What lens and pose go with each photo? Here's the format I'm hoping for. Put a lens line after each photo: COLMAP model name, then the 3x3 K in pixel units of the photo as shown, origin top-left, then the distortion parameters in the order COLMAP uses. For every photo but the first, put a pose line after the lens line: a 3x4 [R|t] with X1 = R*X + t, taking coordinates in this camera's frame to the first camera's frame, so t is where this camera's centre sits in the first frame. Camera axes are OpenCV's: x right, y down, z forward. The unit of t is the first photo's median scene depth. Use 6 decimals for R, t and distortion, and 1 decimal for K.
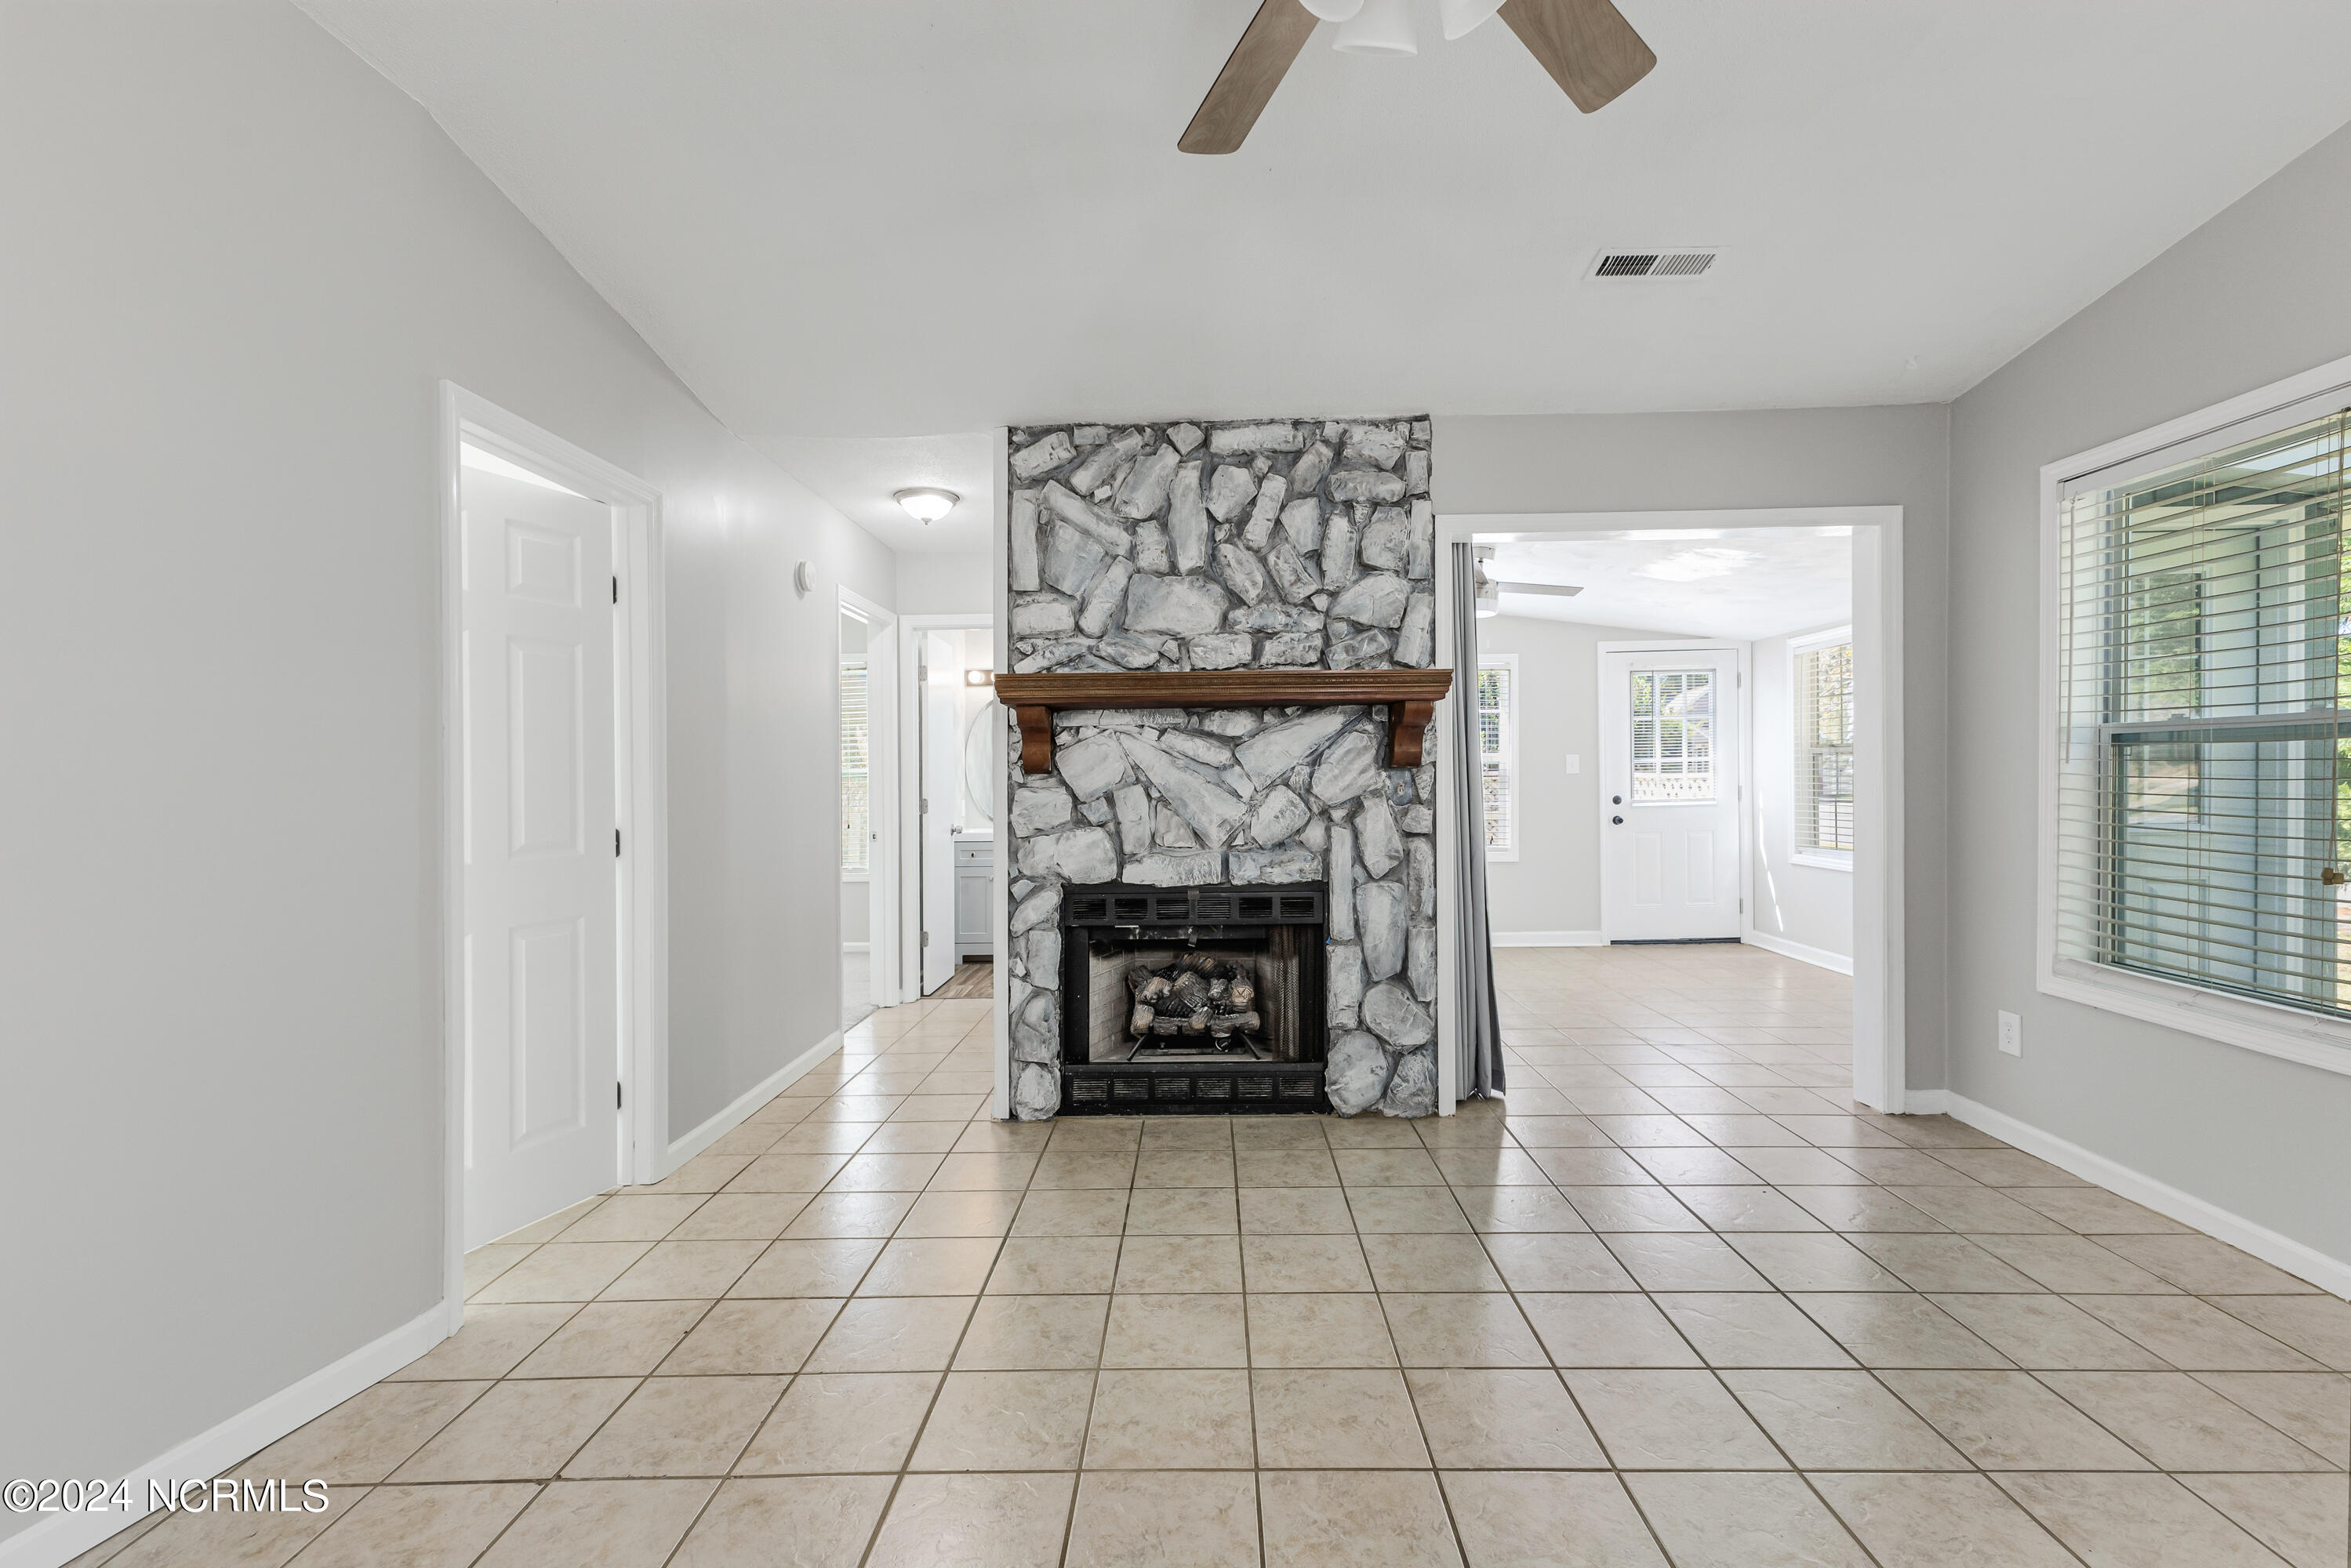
lens RADIAL K [[1000.4, 0, 1221.3], [0, 1000.4, 793.7], [0, 0, 1]] dist [0.011138, 0.000176]
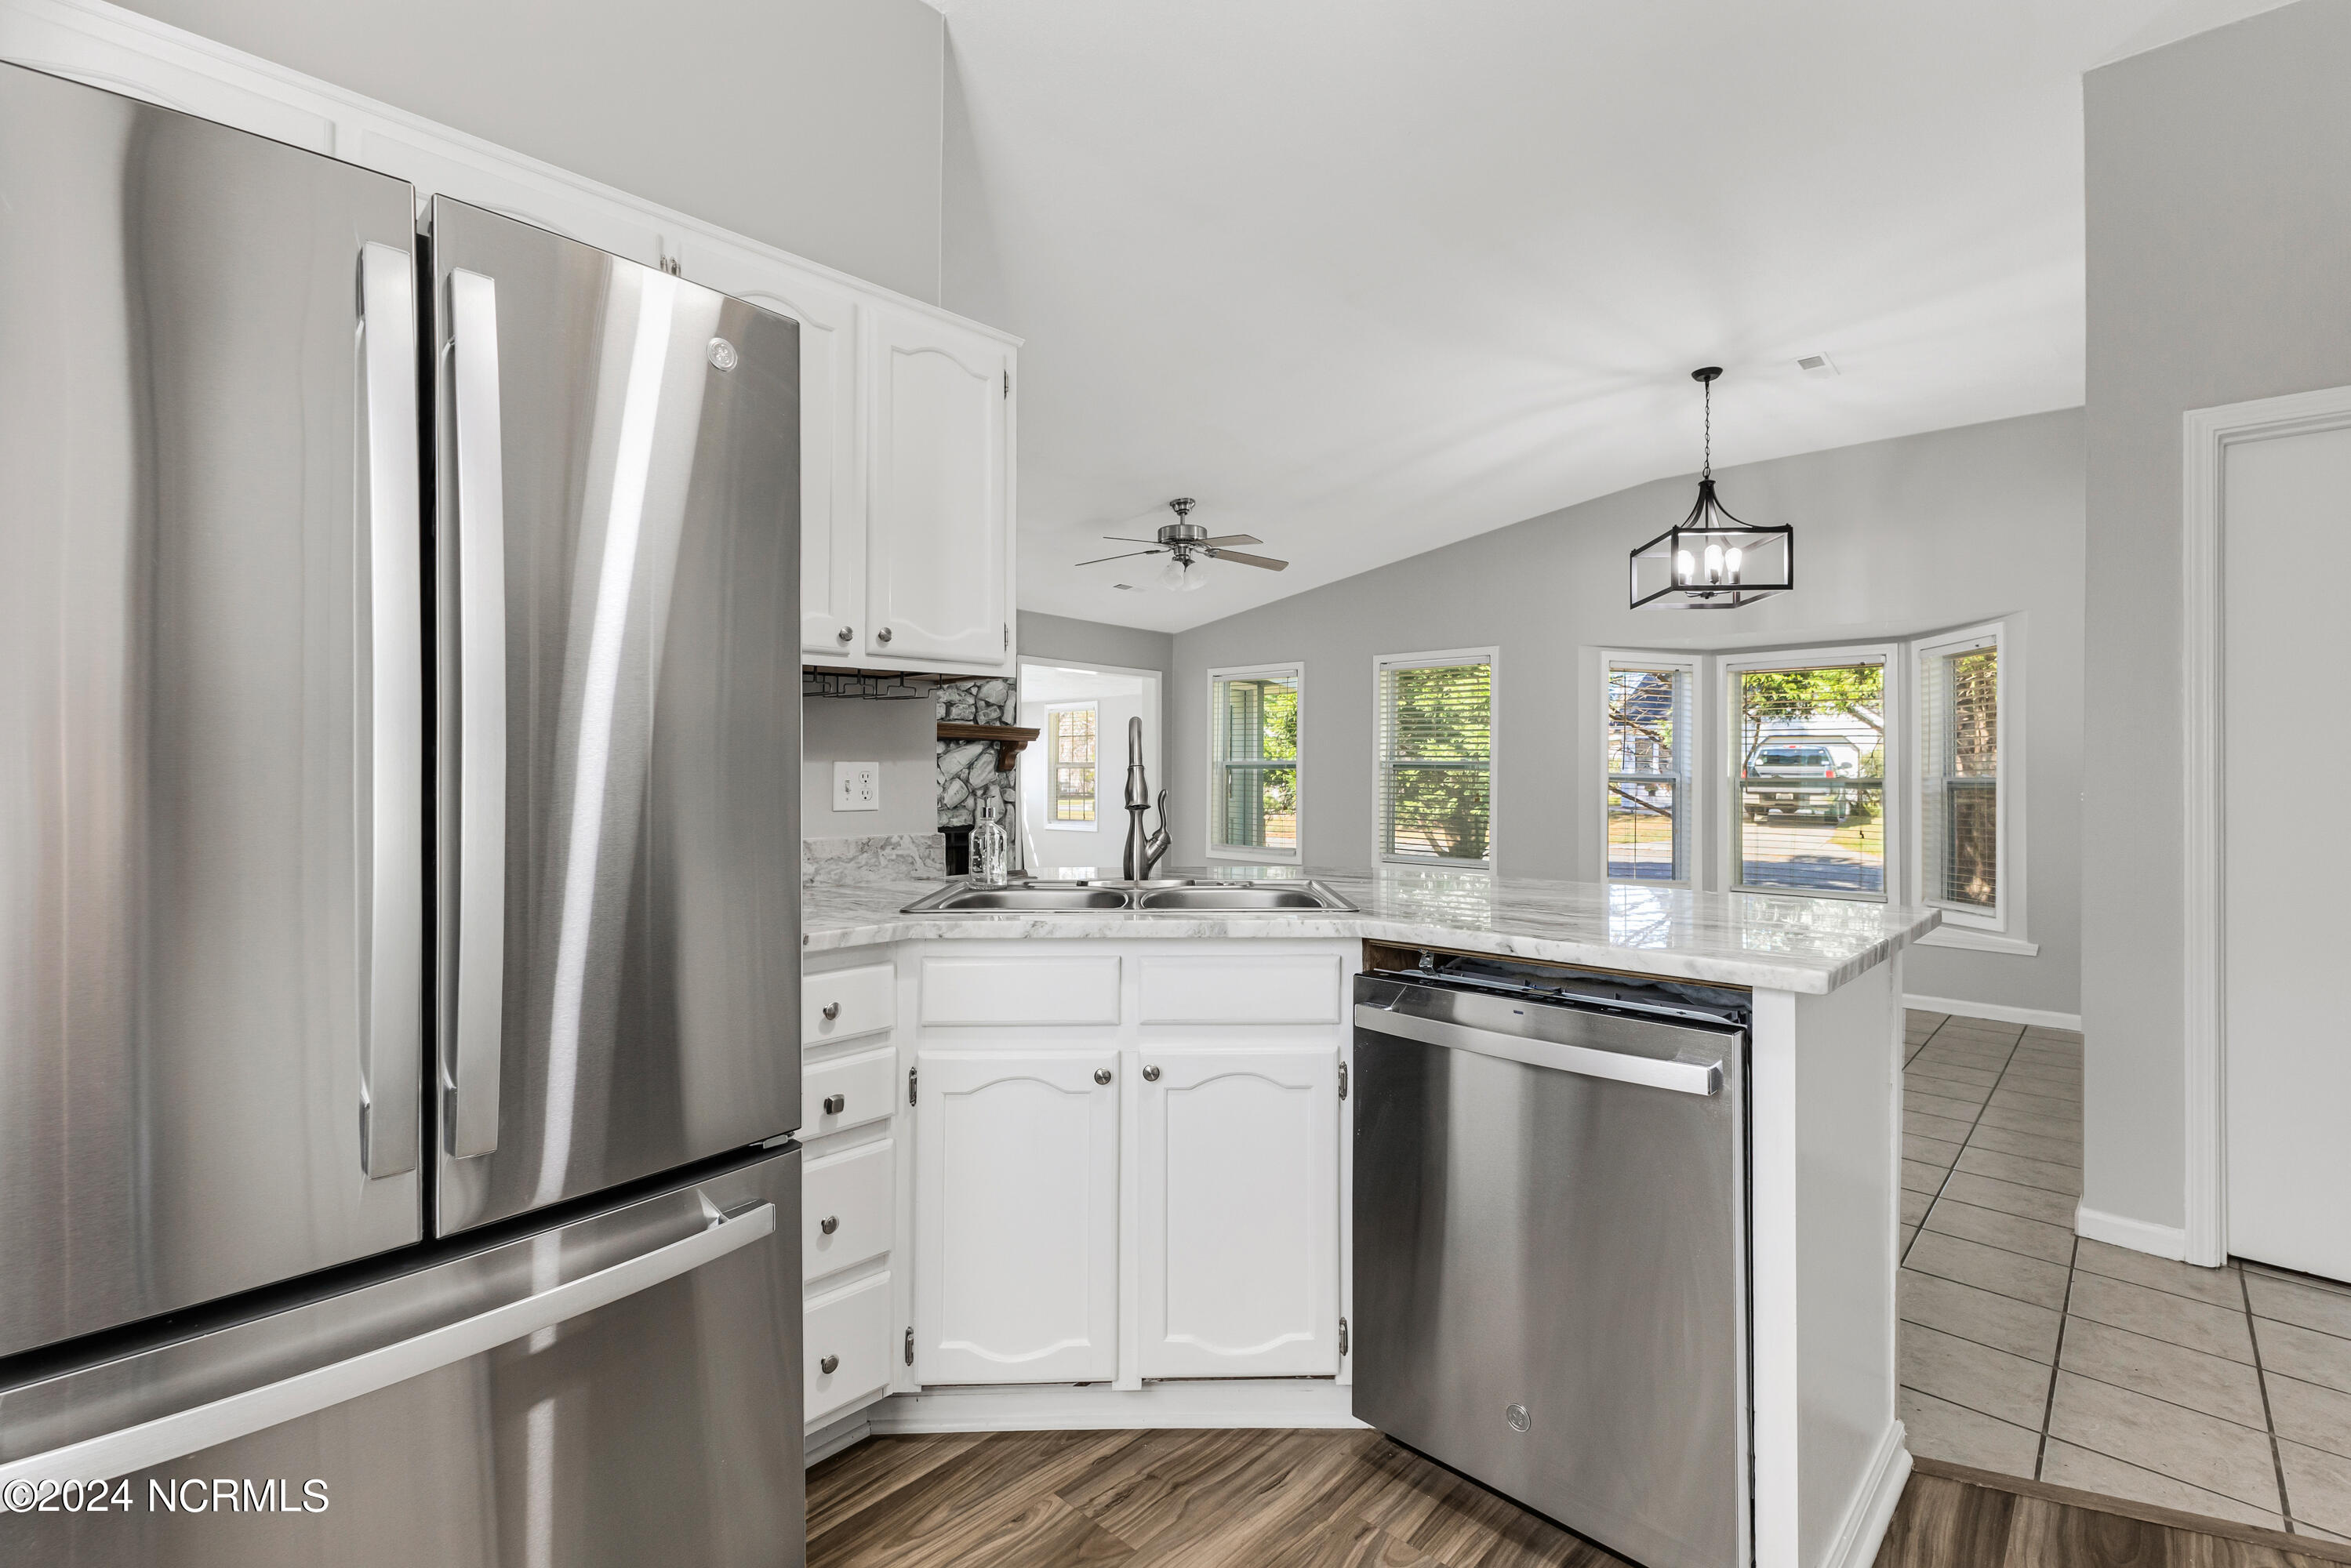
lens RADIAL K [[1045.0, 0, 1175.5], [0, 1045.0, 784.0], [0, 0, 1]] dist [-0.013814, 0.000119]
pose [[0.669797, 0.016209, 0.742367, -1.223576], [-0.000529, 0.999772, -0.021351, 0.048669], [-0.742544, 0.013908, 0.669653, -0.762981]]
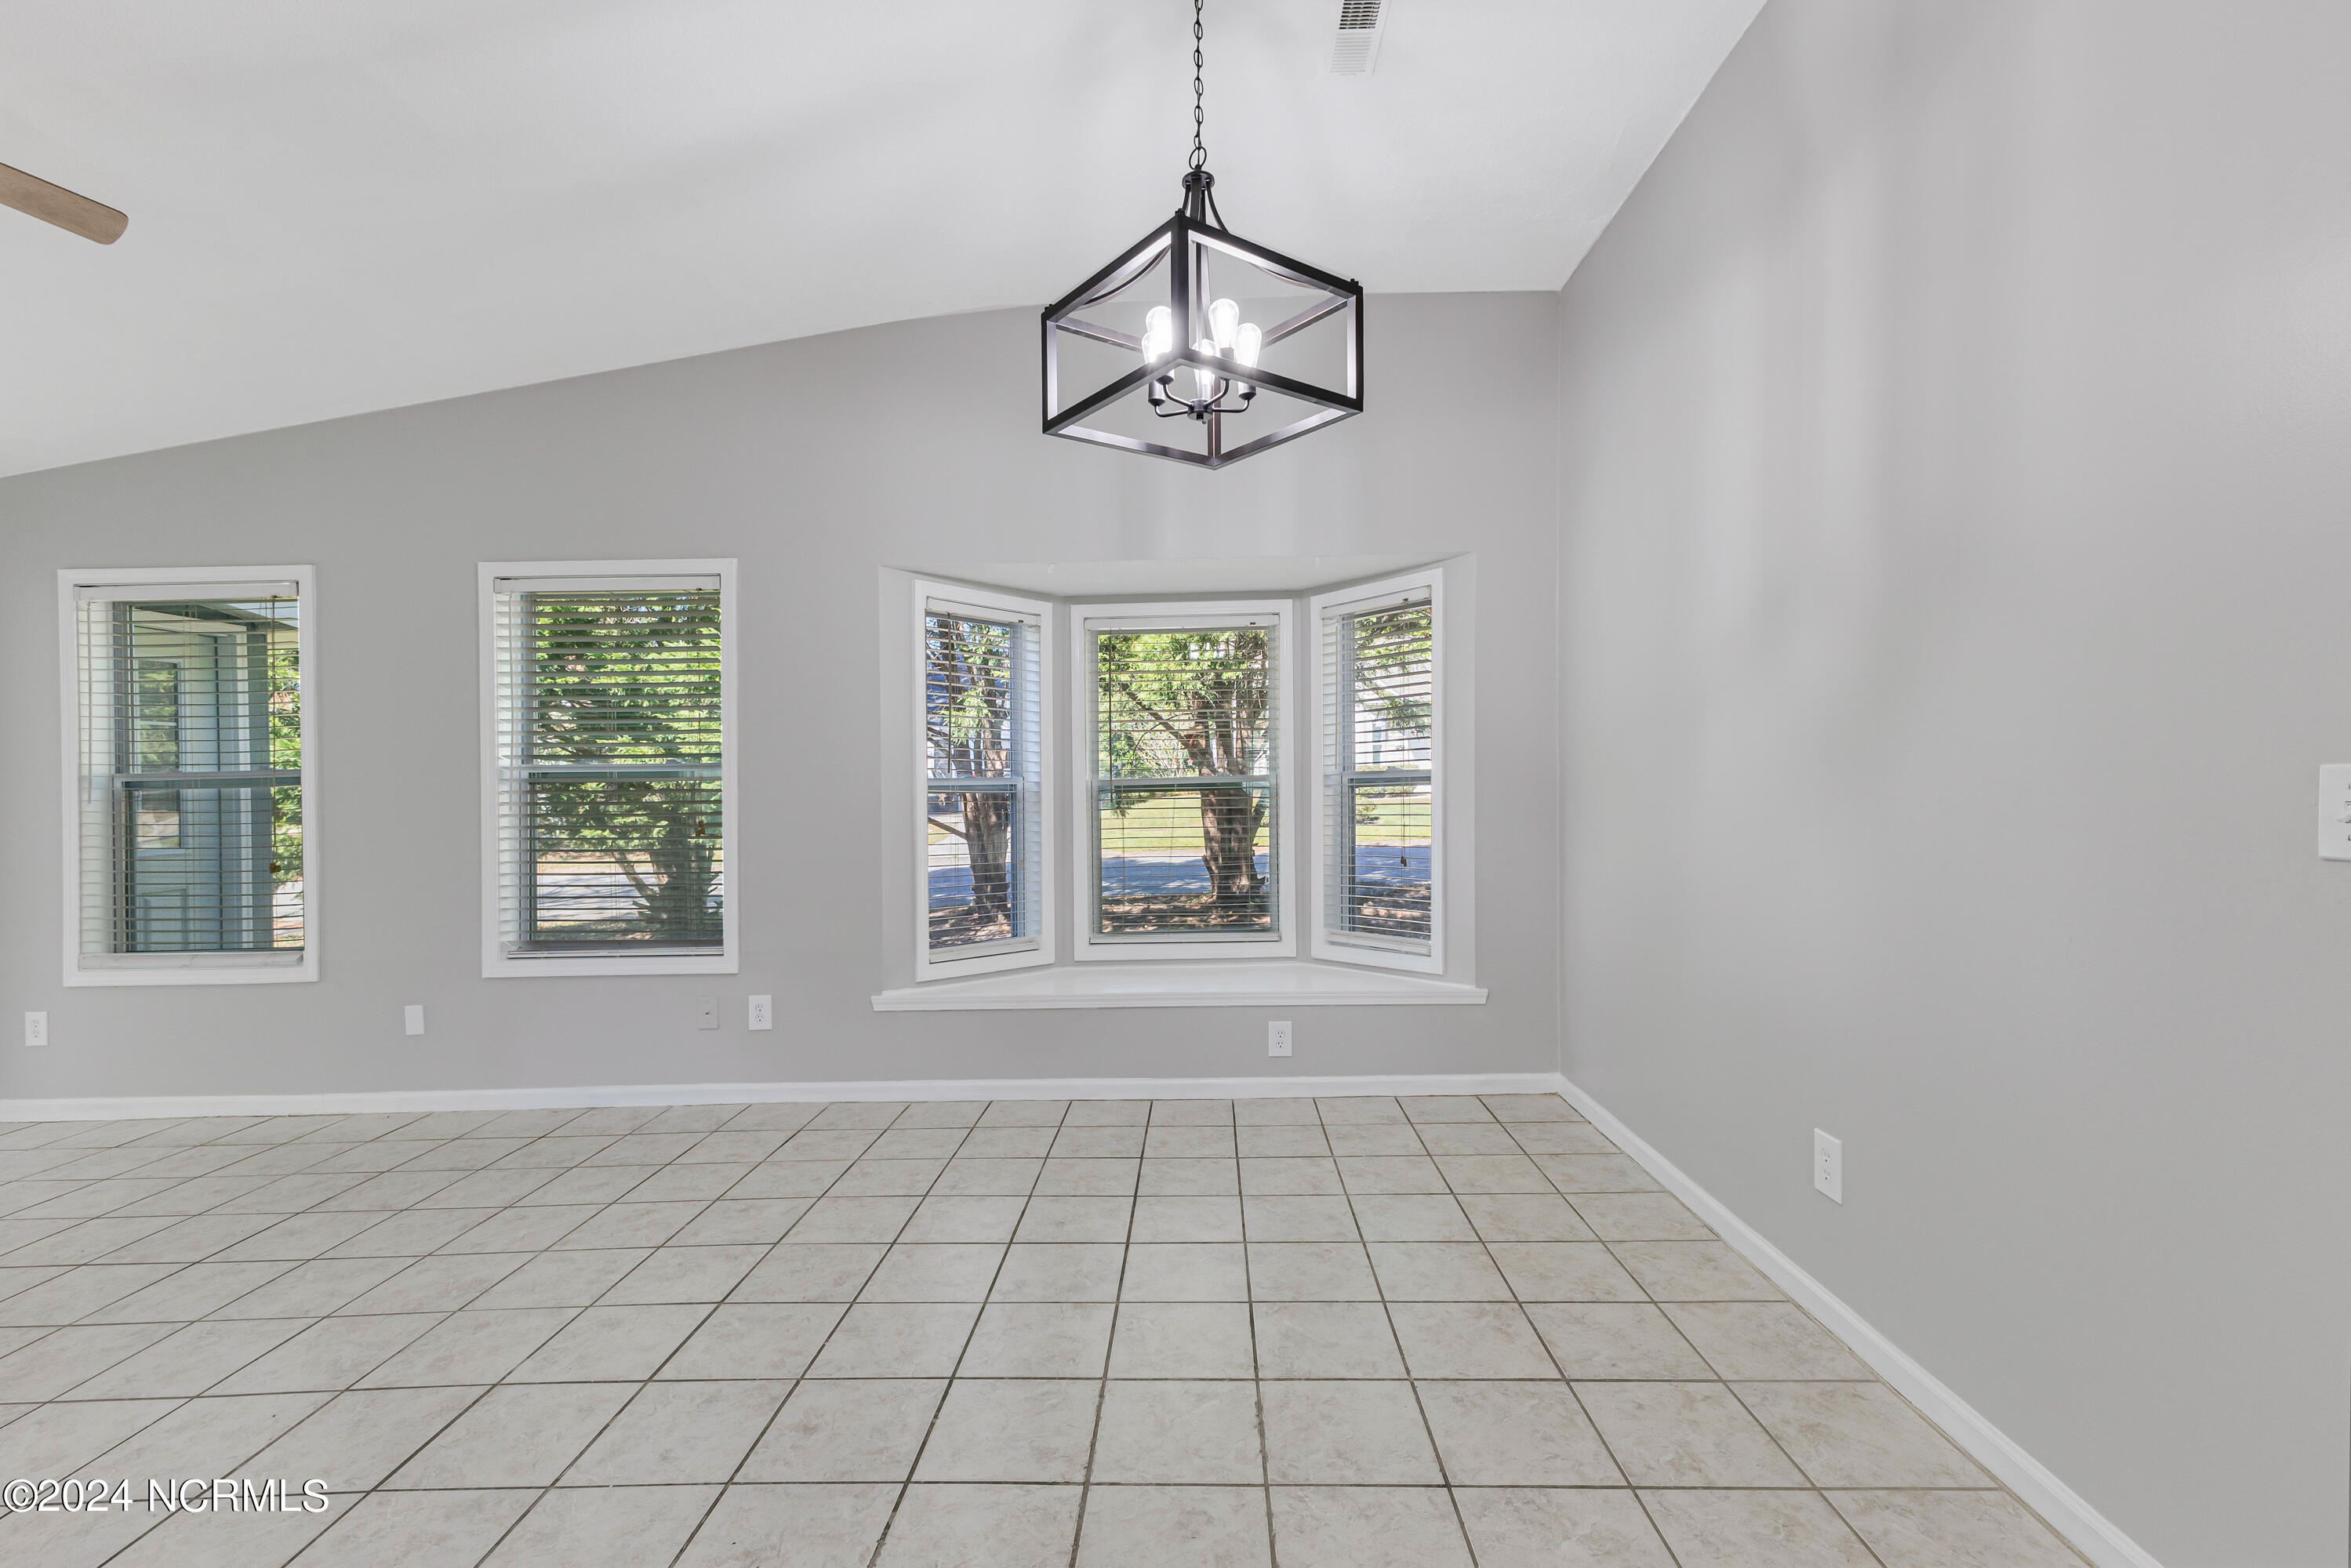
lens RADIAL K [[1016.7, 0, 1181.8], [0, 1016.7, 781.6], [0, 0, 1]] dist [0.009408, -0.000011]
pose [[0.006594, 0.014299, 0.999876, -0.406337], [0.043279, 0.998957, -0.014572, 0.018364], [-0.999041, 0.043370, 0.005968, -0.355709]]
